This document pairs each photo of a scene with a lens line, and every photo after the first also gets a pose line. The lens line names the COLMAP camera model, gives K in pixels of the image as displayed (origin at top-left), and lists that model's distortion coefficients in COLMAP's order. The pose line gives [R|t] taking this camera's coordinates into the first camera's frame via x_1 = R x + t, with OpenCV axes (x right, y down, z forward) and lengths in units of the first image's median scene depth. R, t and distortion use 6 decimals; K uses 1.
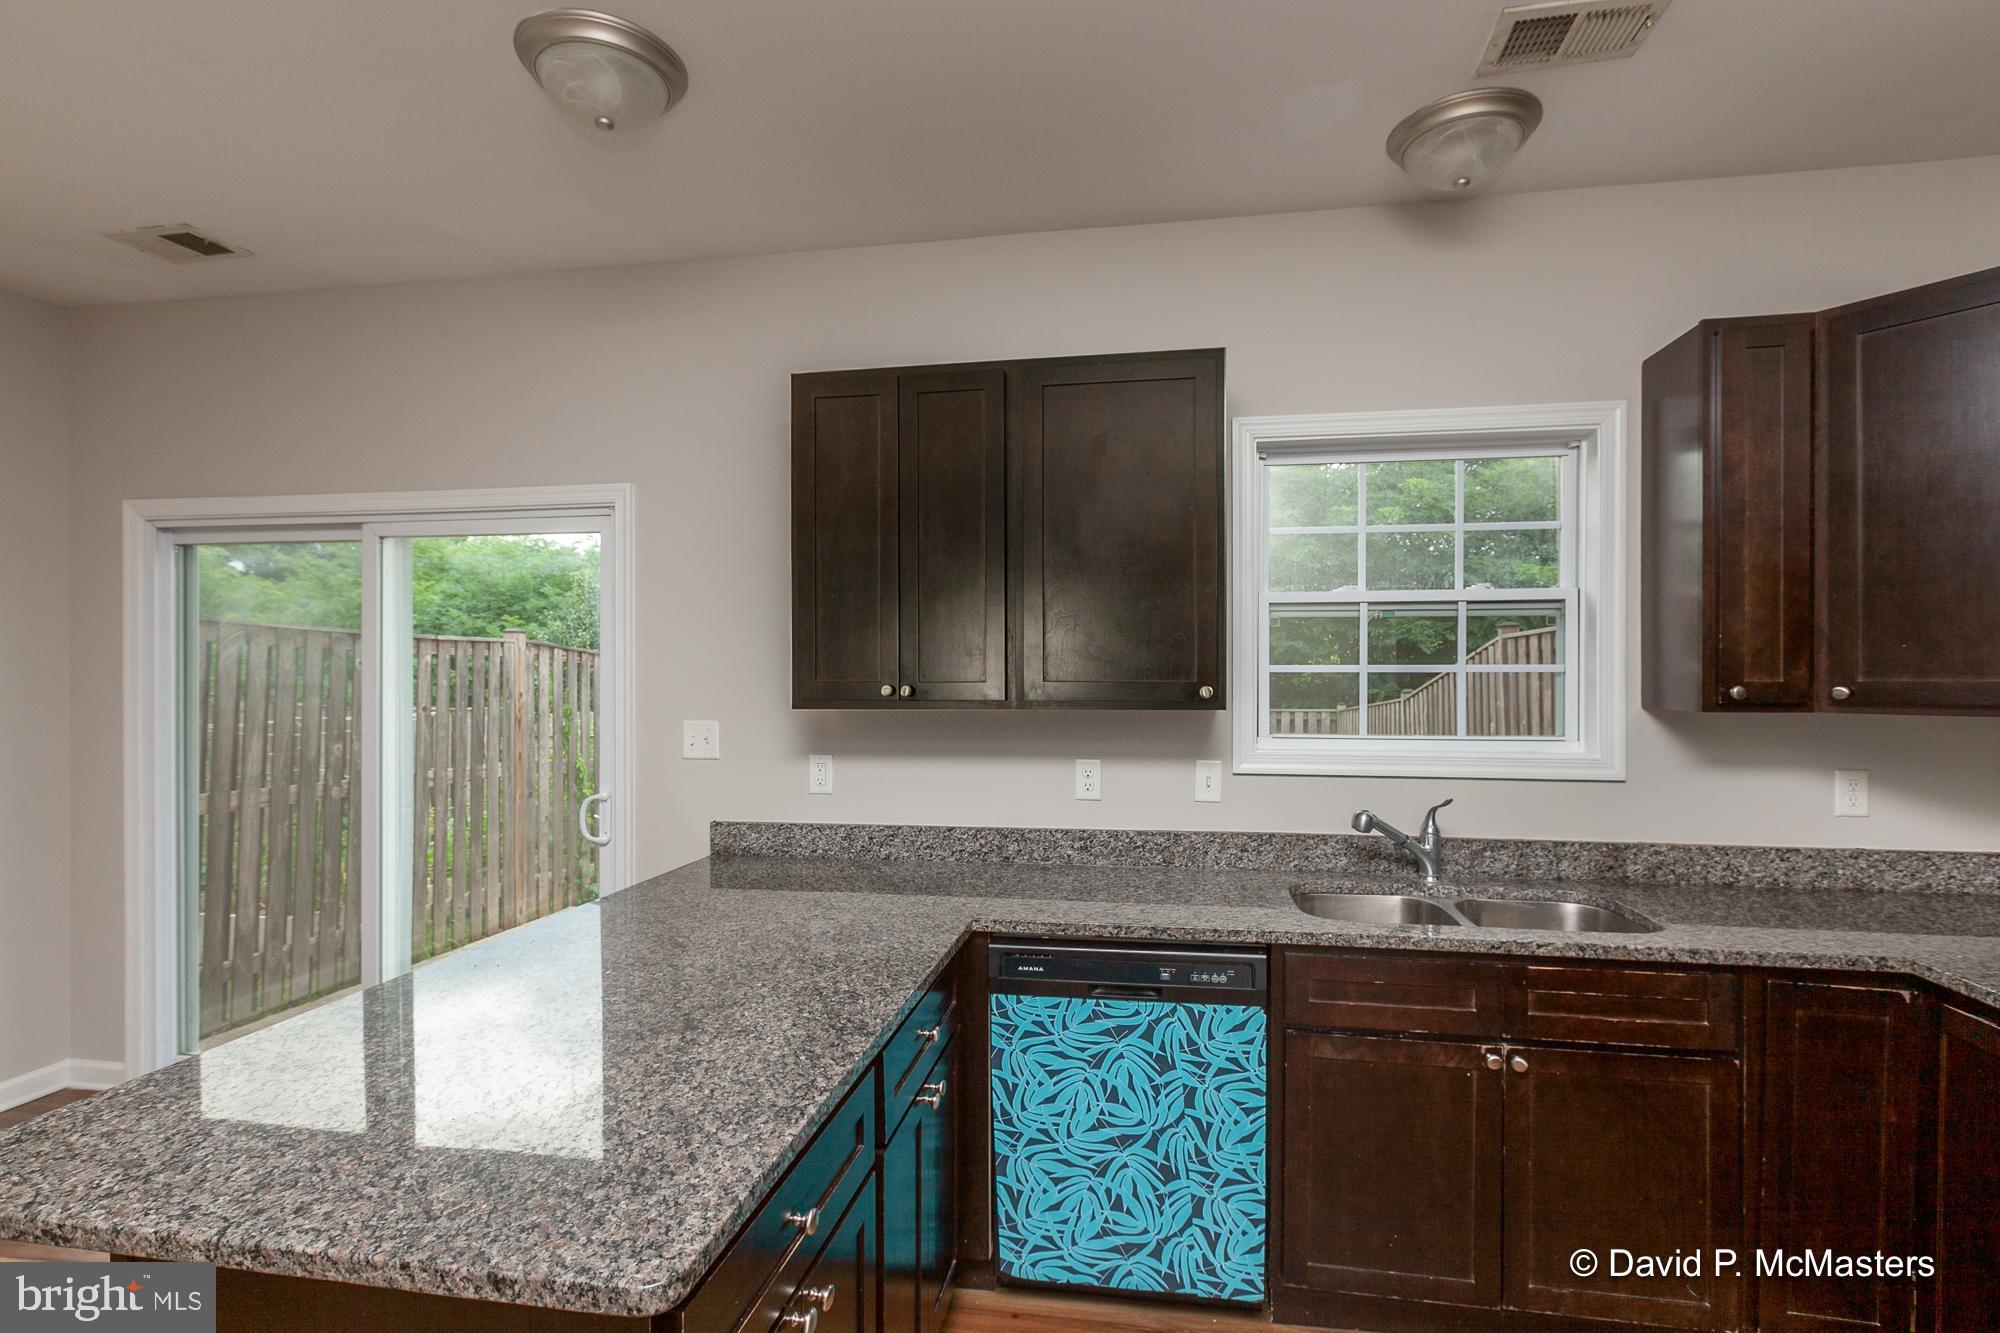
lens RADIAL K [[943.9, 0, 1001.5], [0, 943.9, 677.9], [0, 0, 1]] dist [-0.003995, 0.002731]
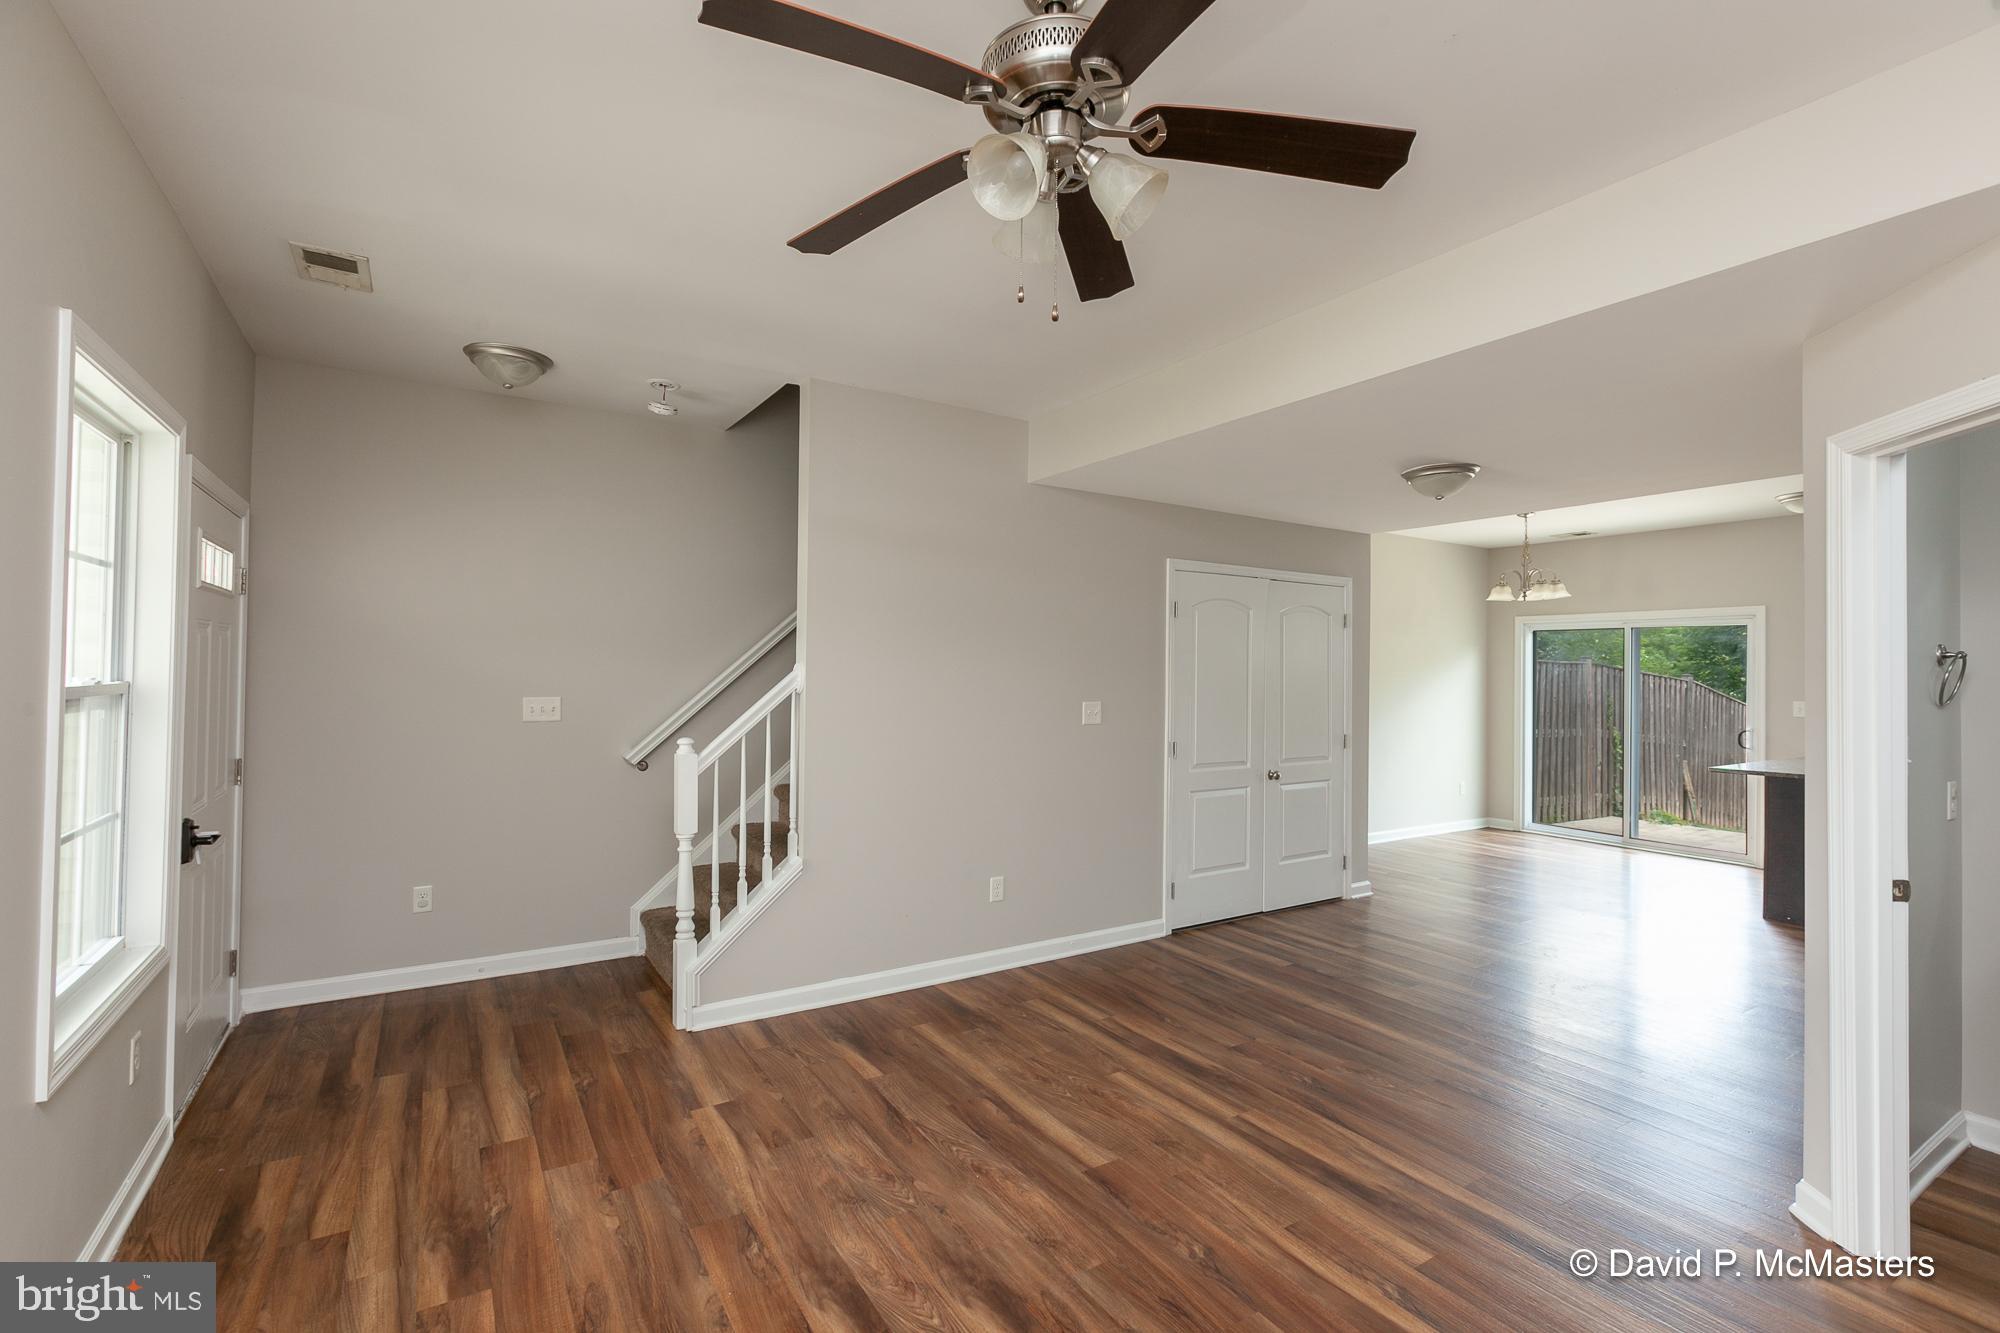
lens RADIAL K [[892.6, 0, 1030.4], [0, 892.6, 663.6], [0, 0, 1]] dist [-0.000025, -0.000850]
pose [[0.694406, 0.001005, -0.719583, -0.082534], [-0.019735, 0.999649, -0.017648, 0.042934], [0.719313, 0.026456, 0.694182, -2.931303]]
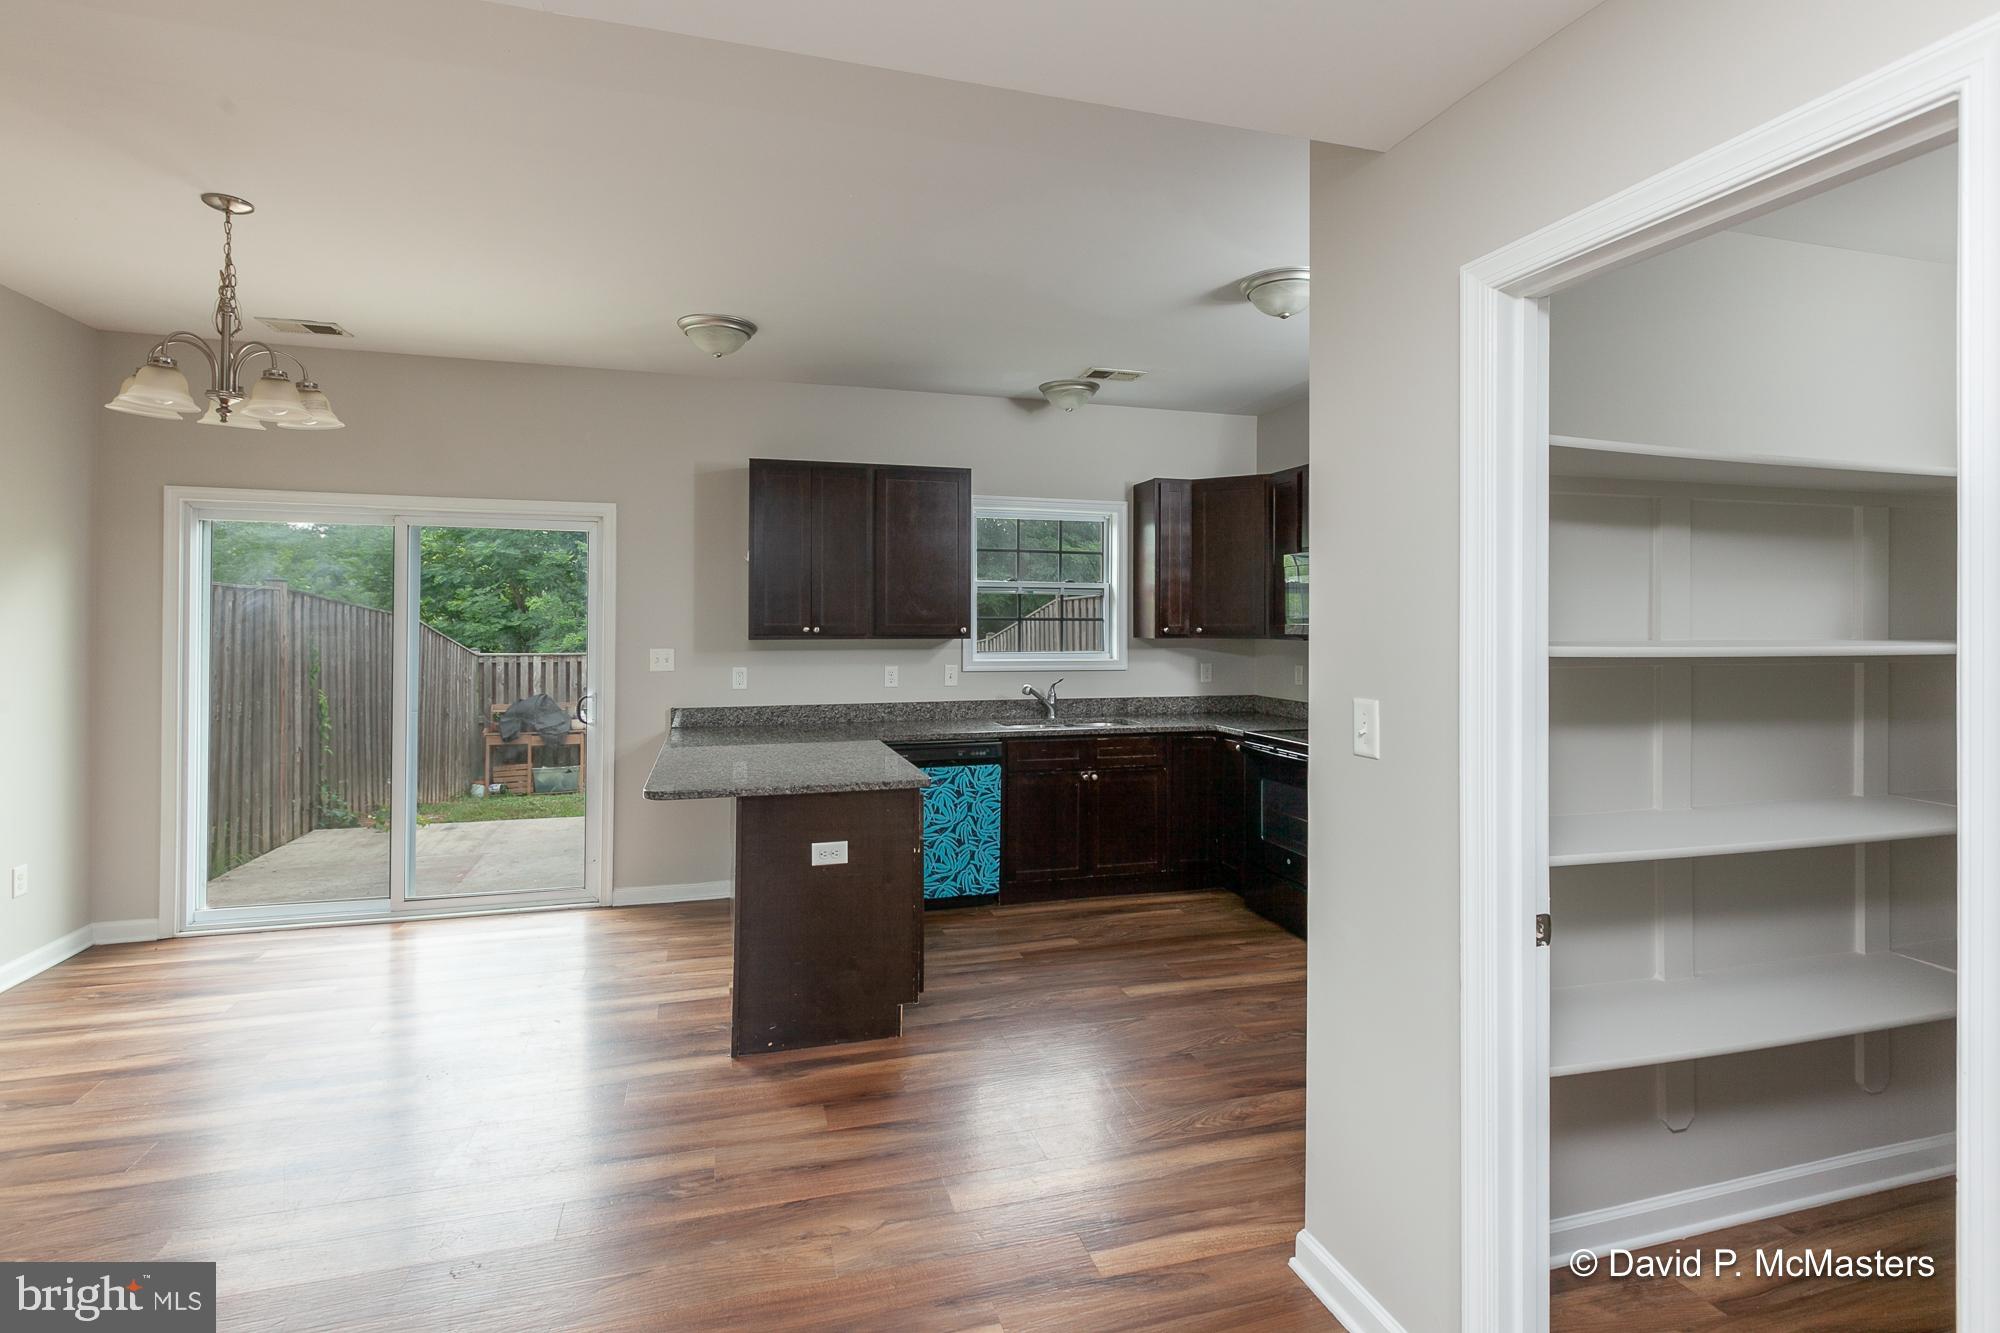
lens RADIAL K [[943.9, 0, 960.6], [0, 943.9, 612.4], [0, 0, 1]] dist [-0.003995, 0.002731]
pose [[0.908837, 0.009378, 0.417045, -0.767736], [-0.003114, 0.999872, -0.015698, 0.008803], [-0.417139, 0.012968, 0.908750, -1.059496]]
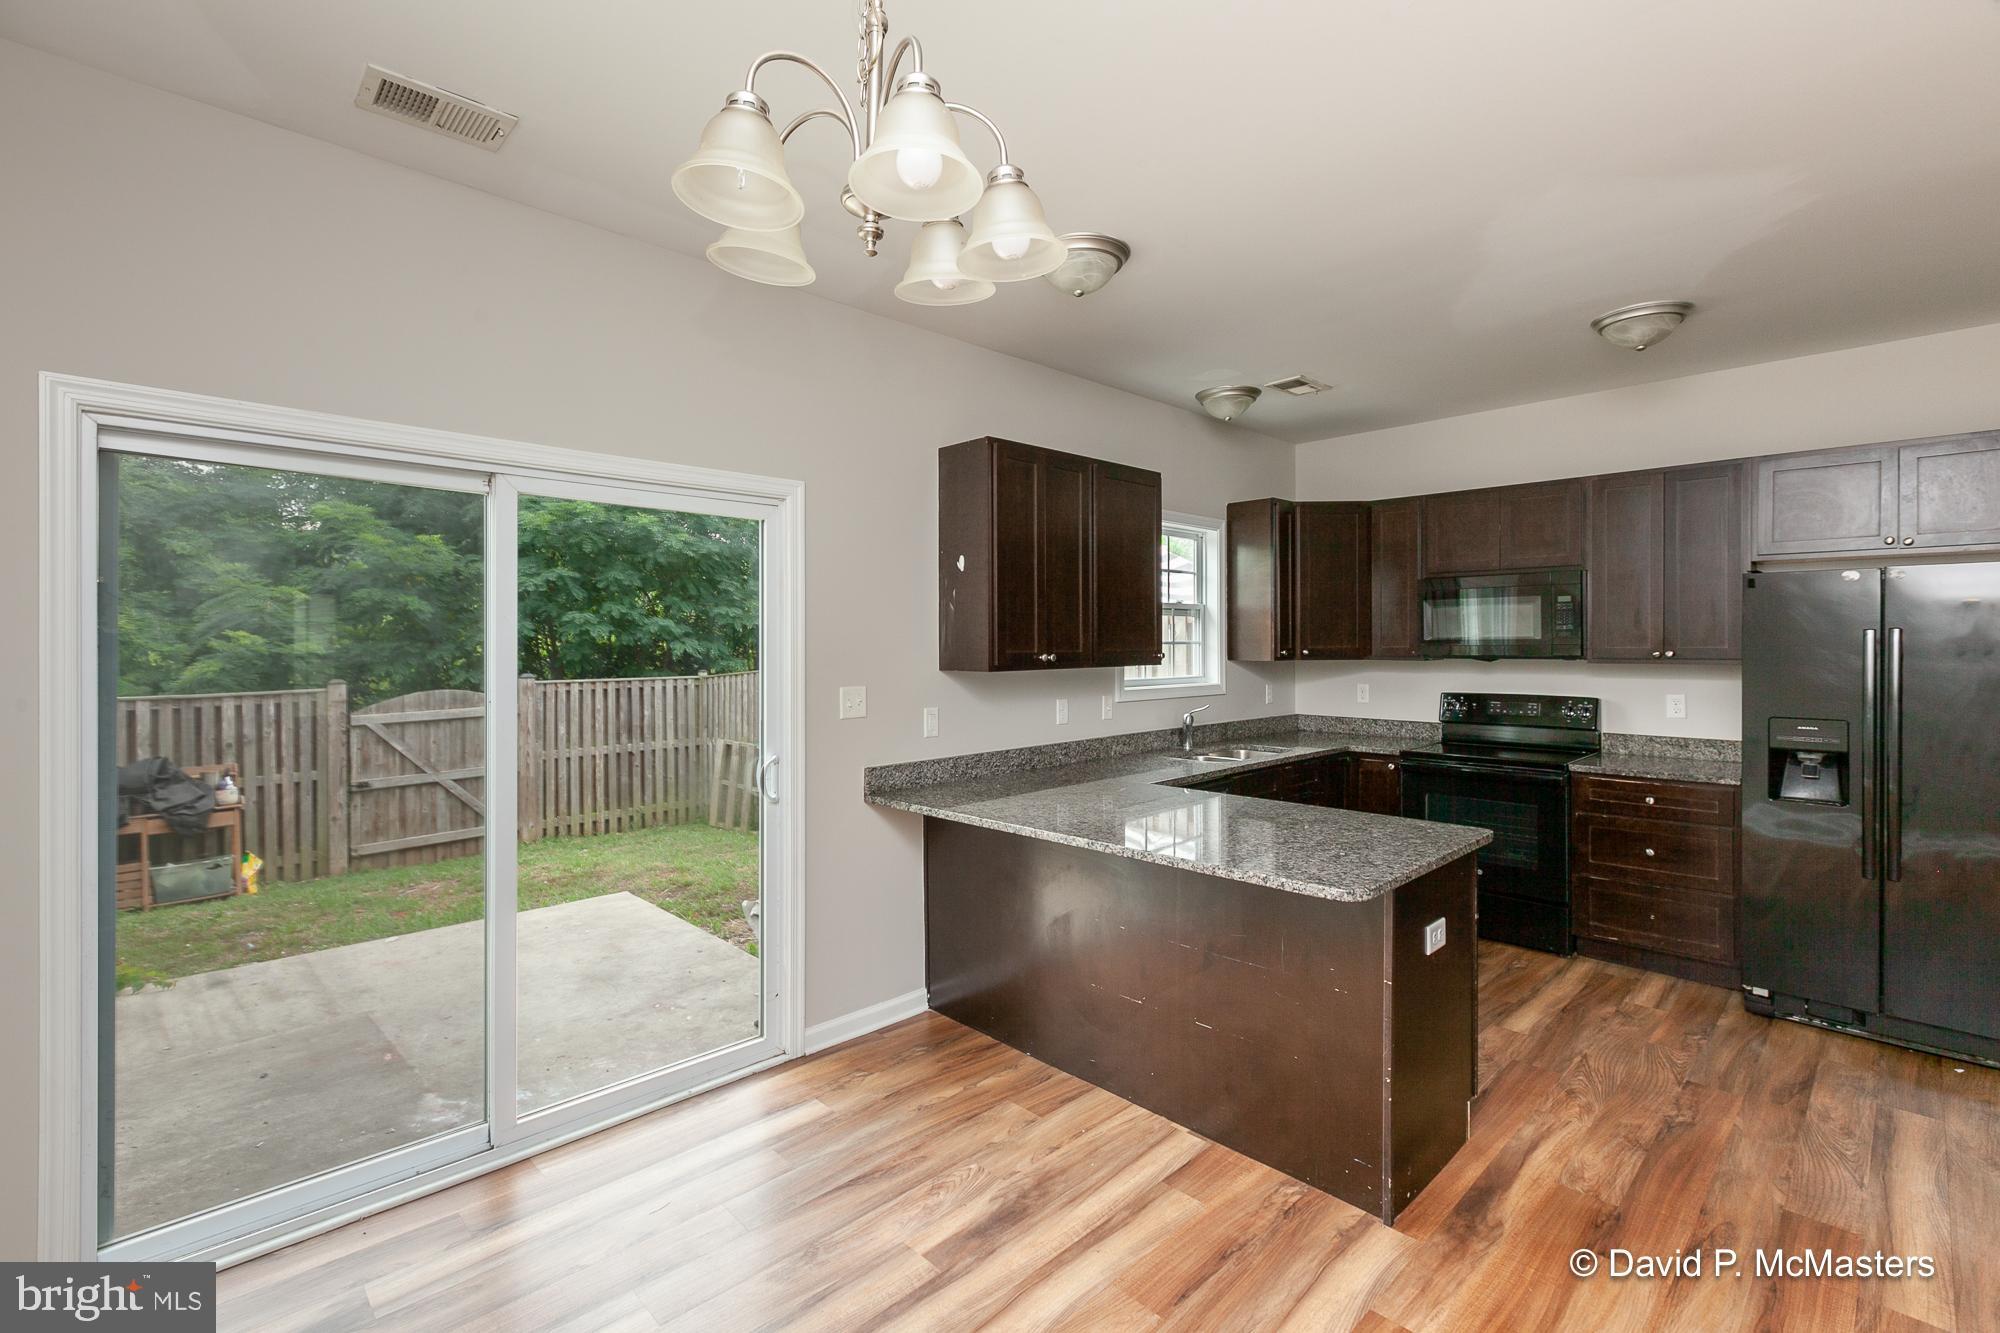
lens RADIAL K [[943.9, 0, 961.2], [0, 943.9, 638.6], [0, 0, 1]] dist [-0.003995, 0.002731]
pose [[0.582291, 0.002687, 0.812976, -1.747647], [0.007331, 0.999937, -0.008555, -0.006347], [-0.812947, 0.010941, 0.582234, 0.261947]]
